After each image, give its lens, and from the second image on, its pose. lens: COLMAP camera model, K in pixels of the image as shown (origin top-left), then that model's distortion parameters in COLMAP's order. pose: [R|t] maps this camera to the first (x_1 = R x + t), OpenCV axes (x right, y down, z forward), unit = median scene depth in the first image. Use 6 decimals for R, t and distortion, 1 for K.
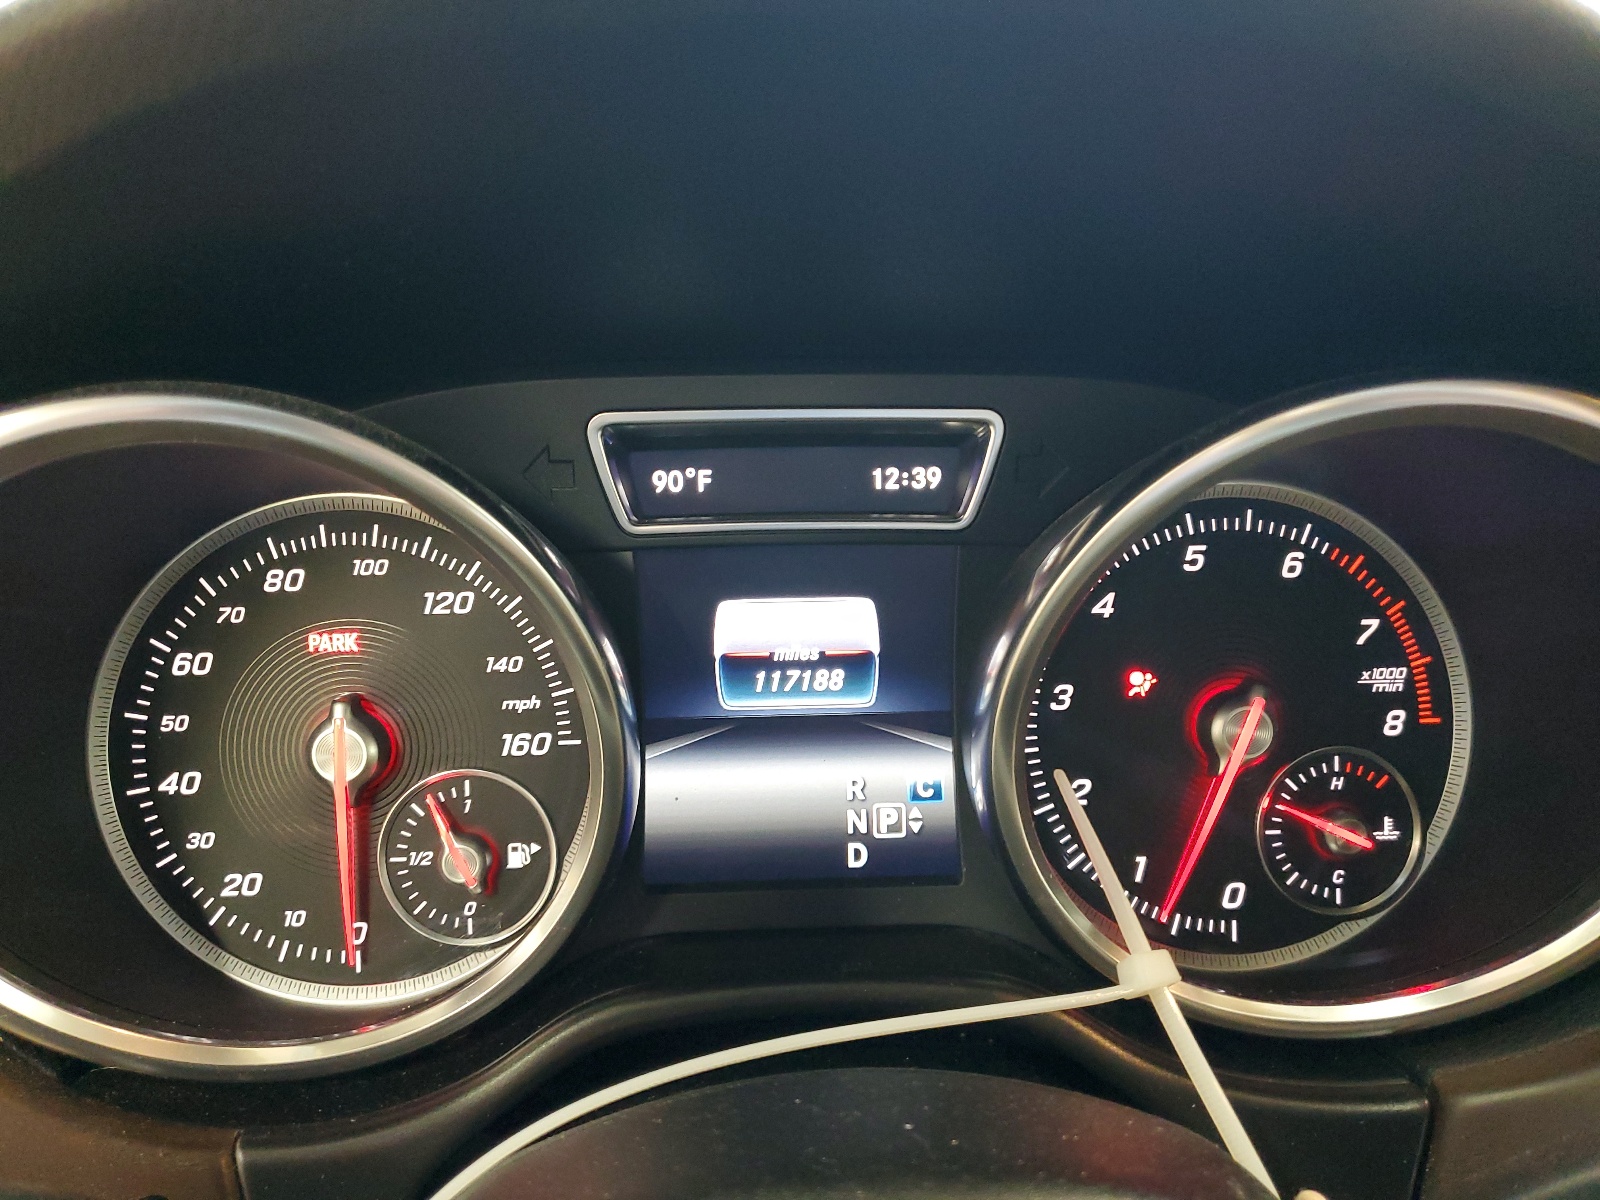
lens RADIAL K [[1224.7, 0, 799.8], [0, 1224.7, 600.5], [0, 0, 1]] dist [-0.005572, -0.002853]
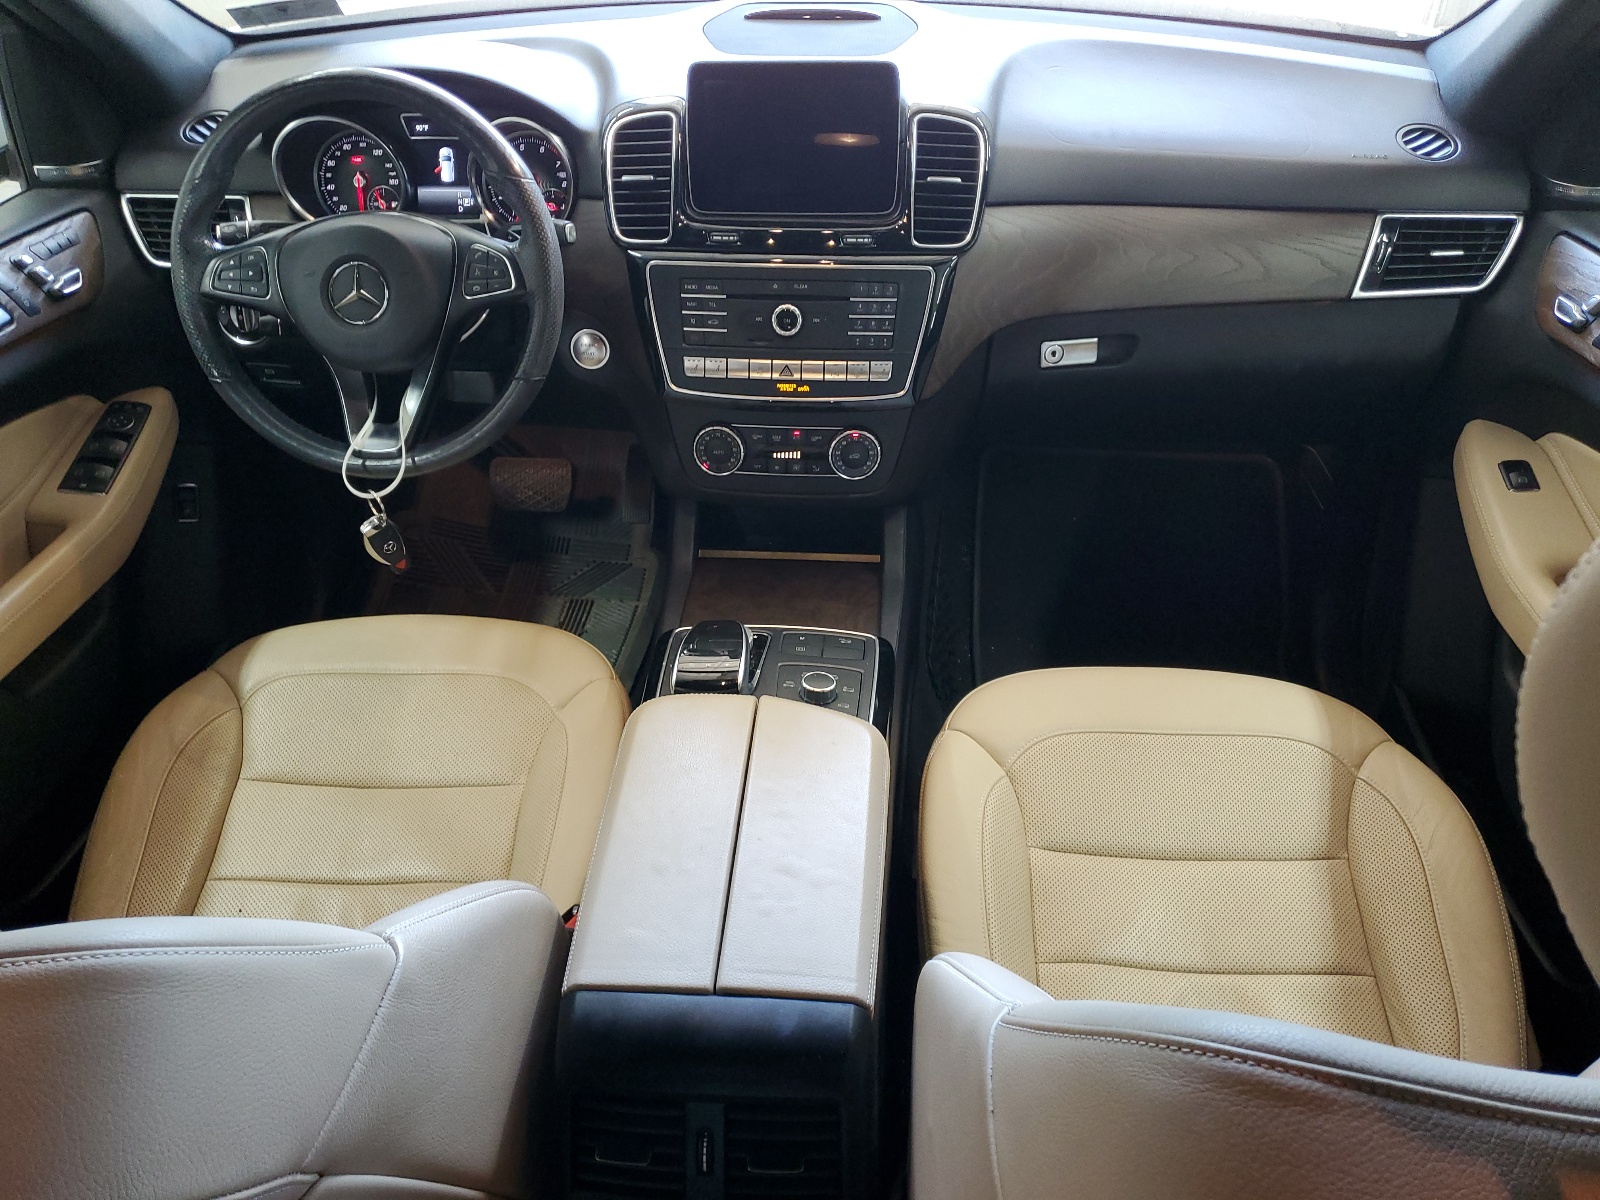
lens RADIAL K [[1224.7, 0, 799.1], [0, 1224.7, 599.1], [0, 0, 1]] dist [-0.005572, -0.002853]
pose [[0.991696, 0.070387, -0.107628, 2.155552], [-0.034960, 0.952956, 0.301087, 0.182343], [0.123758, -0.294824, 0.947504, -4.205098]]
